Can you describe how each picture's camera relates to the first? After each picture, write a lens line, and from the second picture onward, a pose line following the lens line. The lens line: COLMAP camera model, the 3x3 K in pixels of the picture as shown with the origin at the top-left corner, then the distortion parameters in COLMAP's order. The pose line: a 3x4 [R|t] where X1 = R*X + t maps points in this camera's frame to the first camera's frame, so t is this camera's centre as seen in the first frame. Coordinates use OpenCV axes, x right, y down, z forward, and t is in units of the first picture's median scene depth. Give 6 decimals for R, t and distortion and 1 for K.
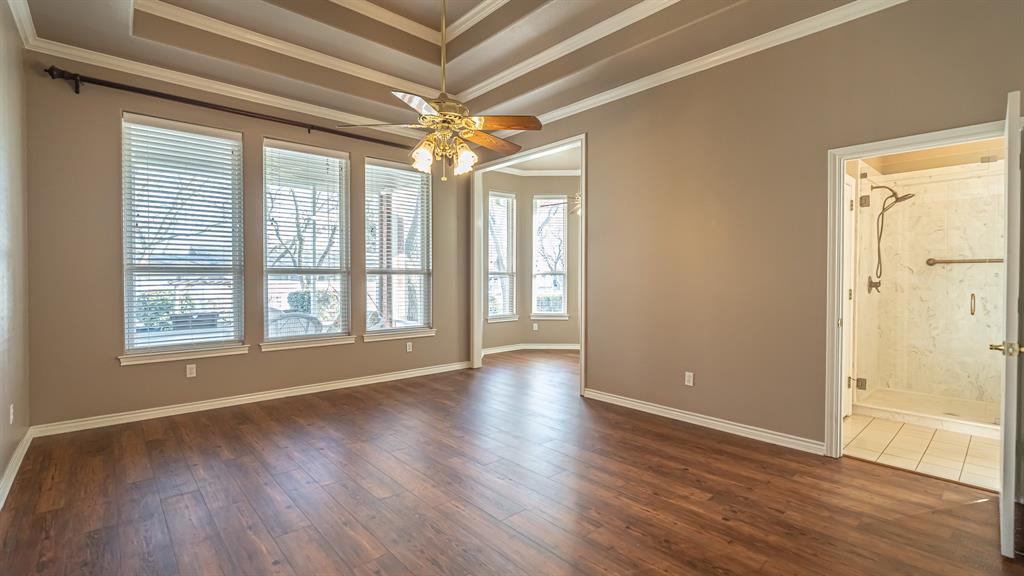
lens RADIAL K [[463.3, 0, 509.3], [0, 463.3, 284.3], [0, 0, 1]] dist [-0.009657, 0.000251]
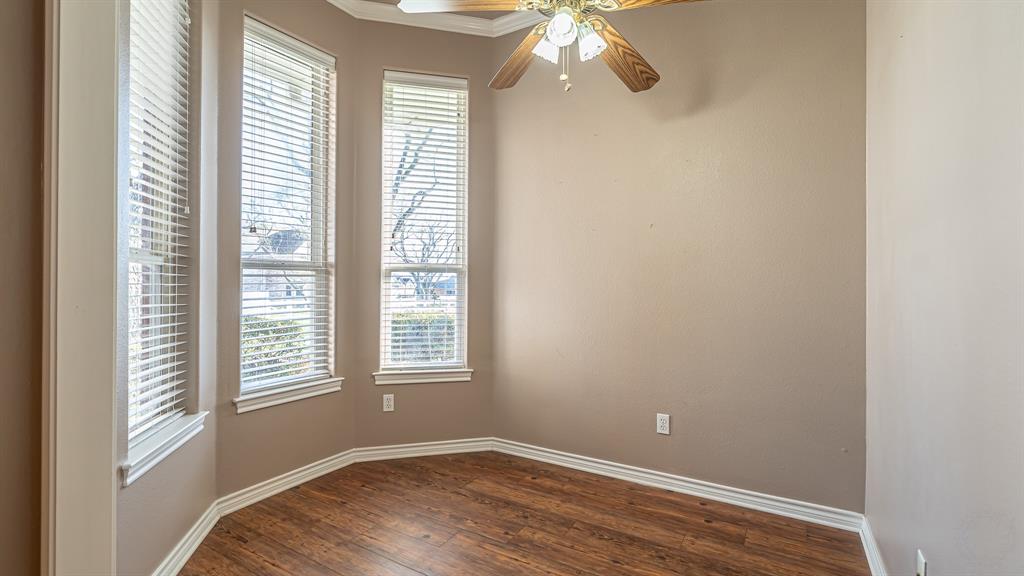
lens RADIAL K [[463.3, 0, 509.3], [0, 463.3, 284.3], [0, 0, 1]] dist [-0.009657, 0.000251]
pose [[0.956632, 0.002996, 0.291285, 0.039790], [0.001530, 0.999882, -0.015310, -0.002706], [-0.291296, 0.015092, 0.956514, 0.590170]]
